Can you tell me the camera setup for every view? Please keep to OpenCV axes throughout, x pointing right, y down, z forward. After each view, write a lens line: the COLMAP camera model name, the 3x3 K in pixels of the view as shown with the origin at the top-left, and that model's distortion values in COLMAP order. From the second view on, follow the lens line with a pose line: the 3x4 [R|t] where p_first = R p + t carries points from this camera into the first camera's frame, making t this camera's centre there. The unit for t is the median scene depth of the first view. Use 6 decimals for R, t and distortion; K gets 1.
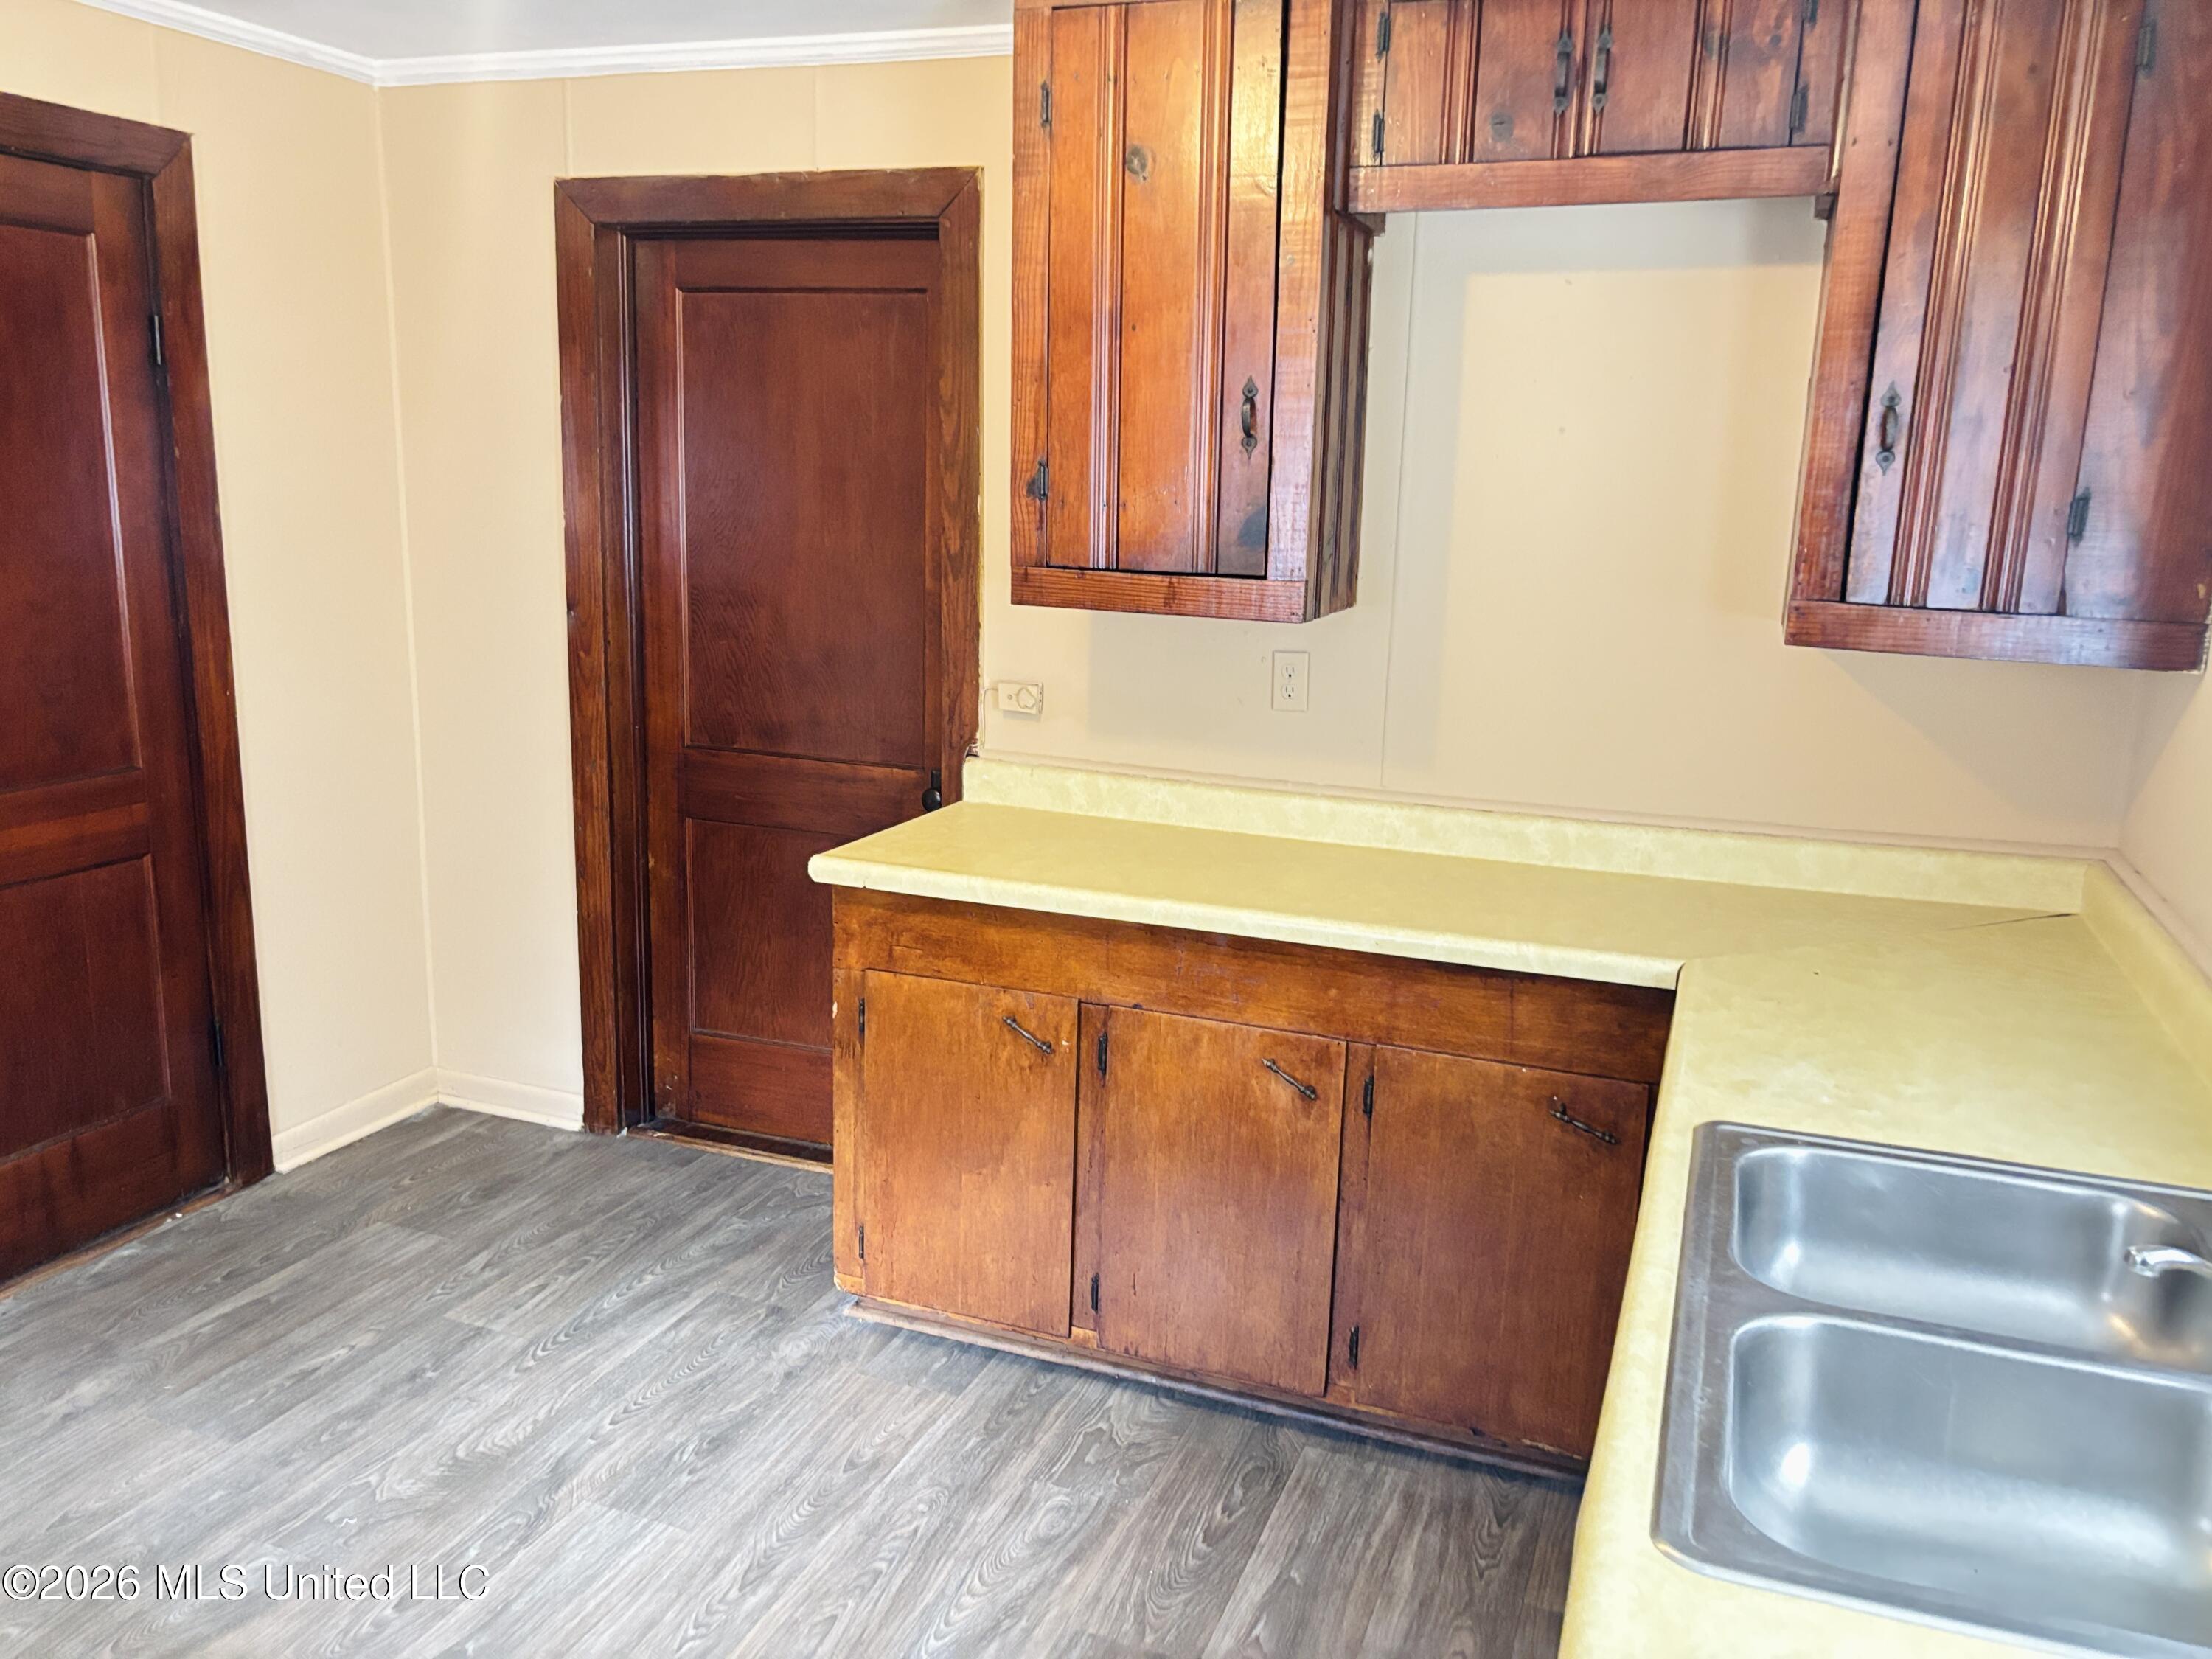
lens RADIAL K [[1751.4, 0, 1141.6], [0, 1751.4, 814.6], [0, 0, 1]] dist [0.111788, -0.063185]
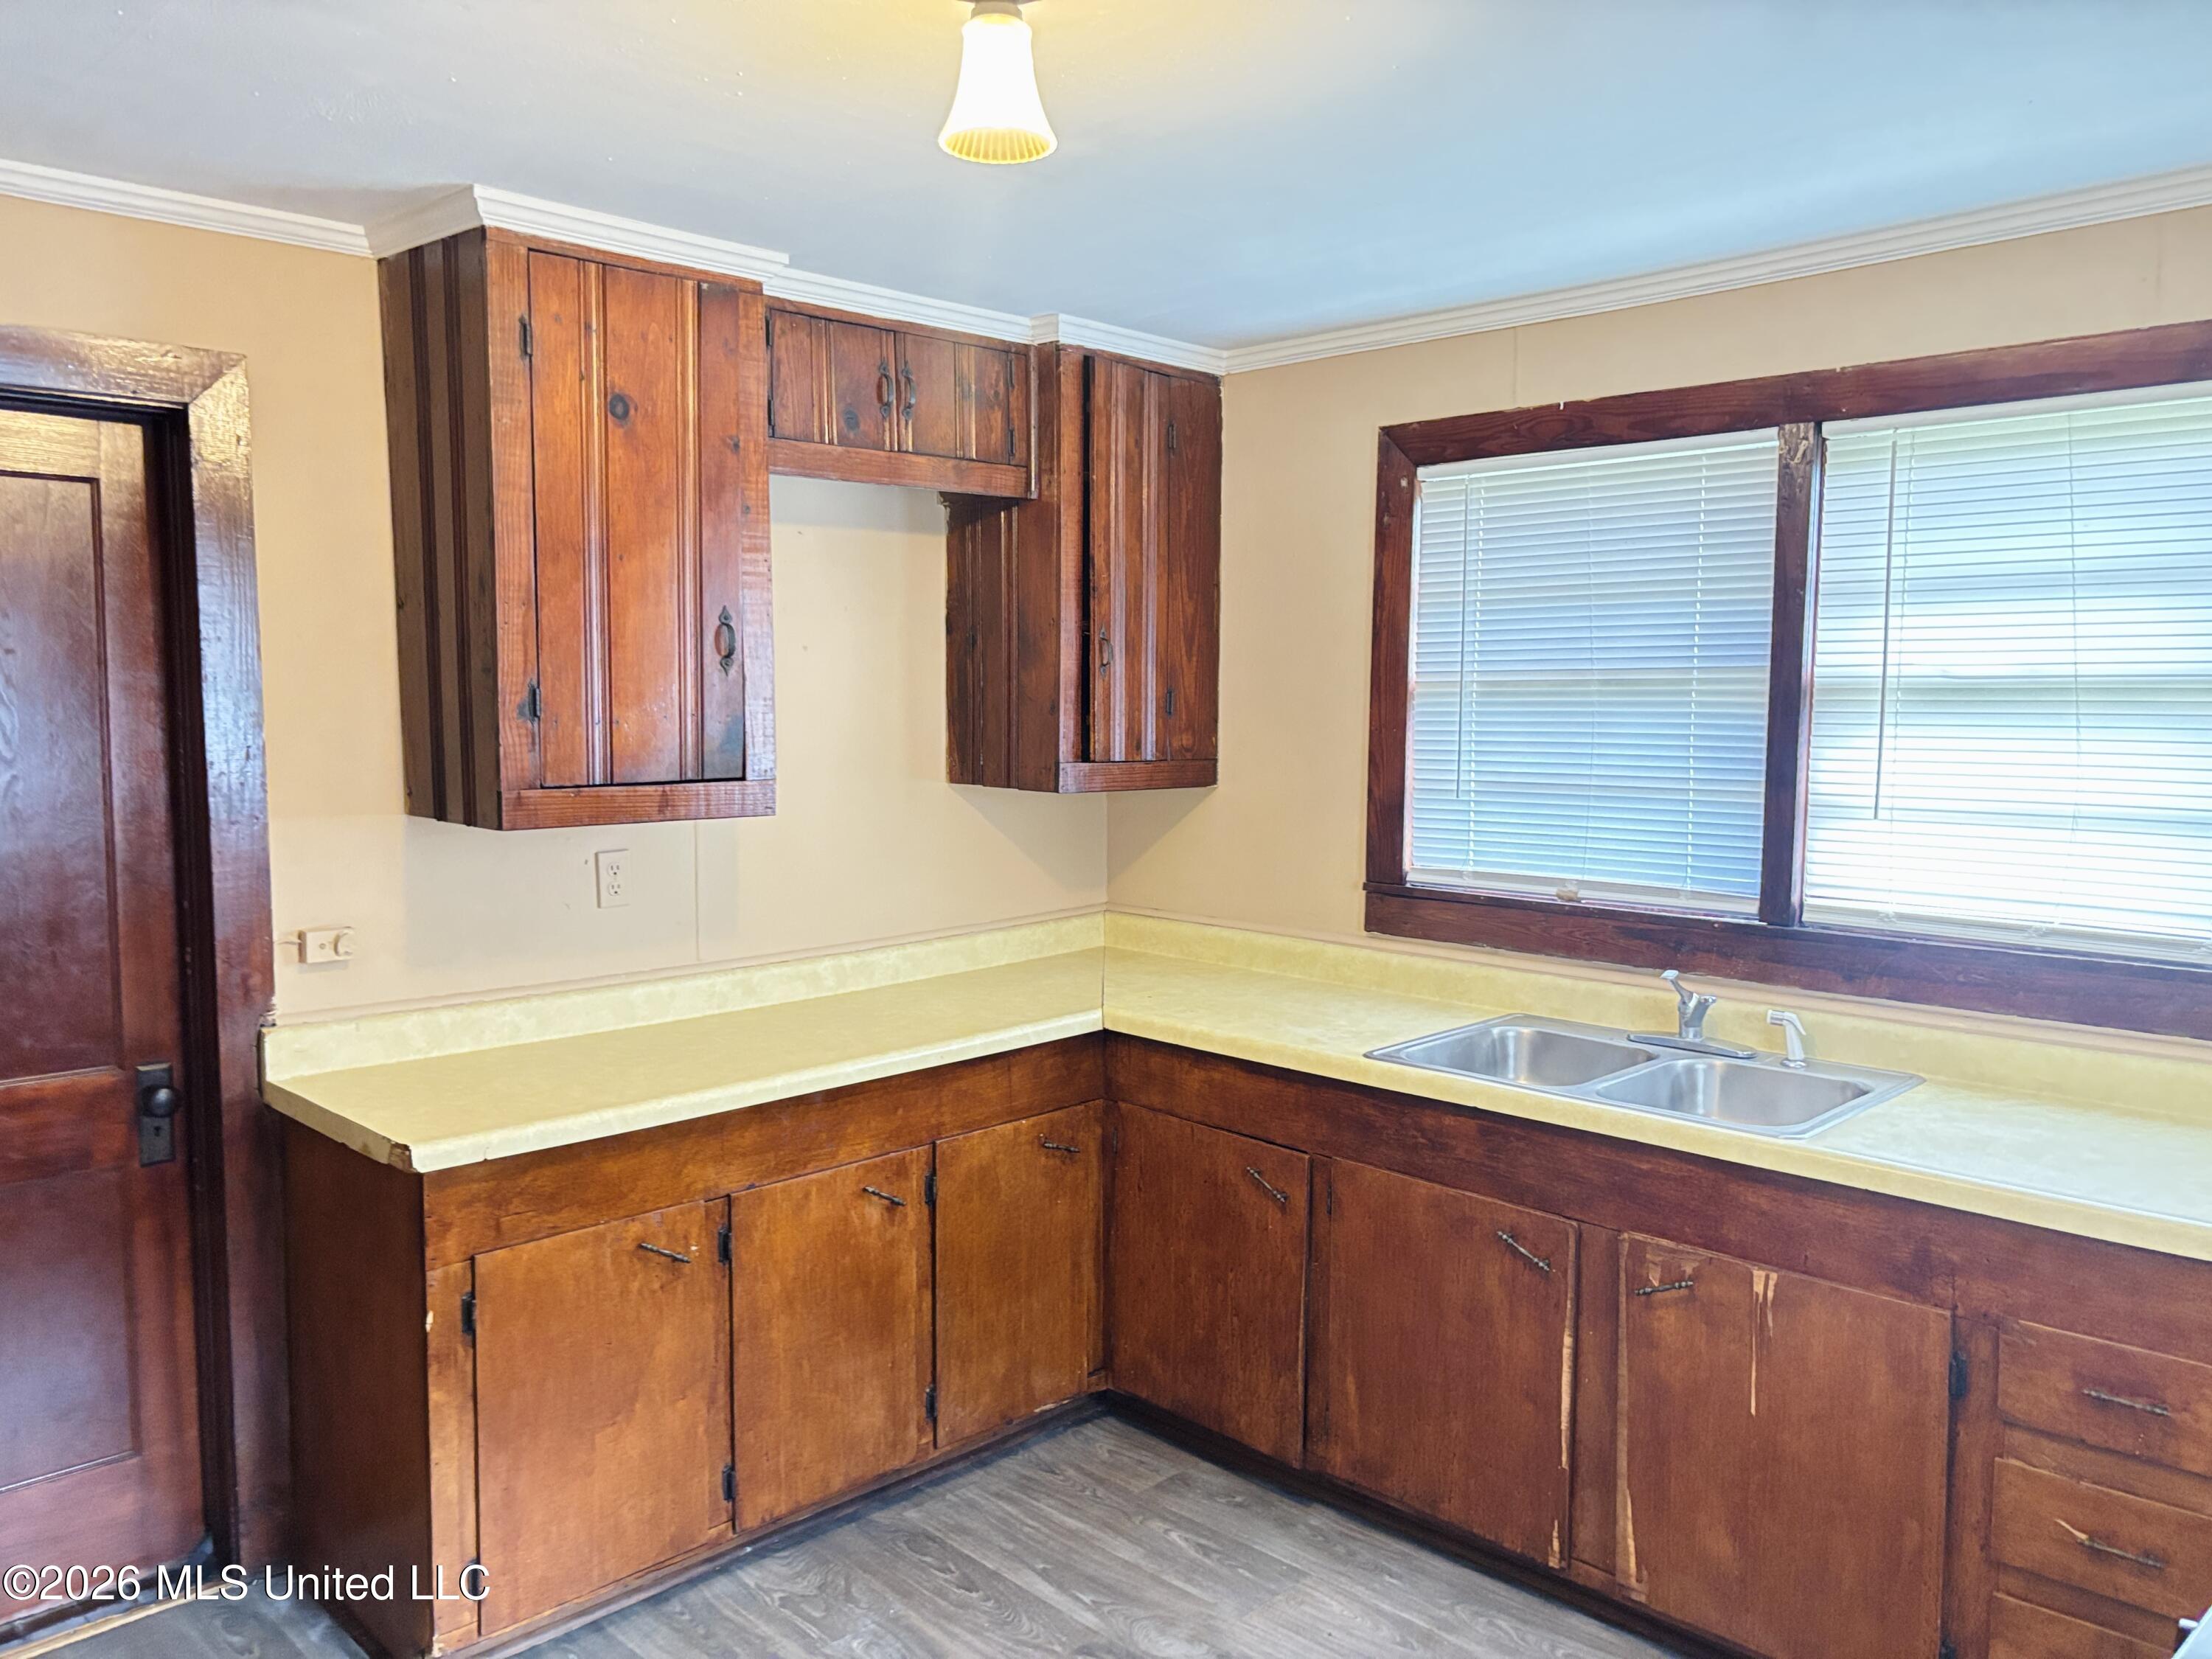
lens RADIAL K [[1751.4, 0, 1168.9], [0, 1751.4, 822.6], [0, 0, 1]] dist [0.111788, -0.063185]
pose [[0.395727, -0.109023, 0.911874, -0.840452], [0.187928, 0.981530, 0.035795, -0.095373], [-0.898935, 0.157201, 0.408906, 0.294724]]
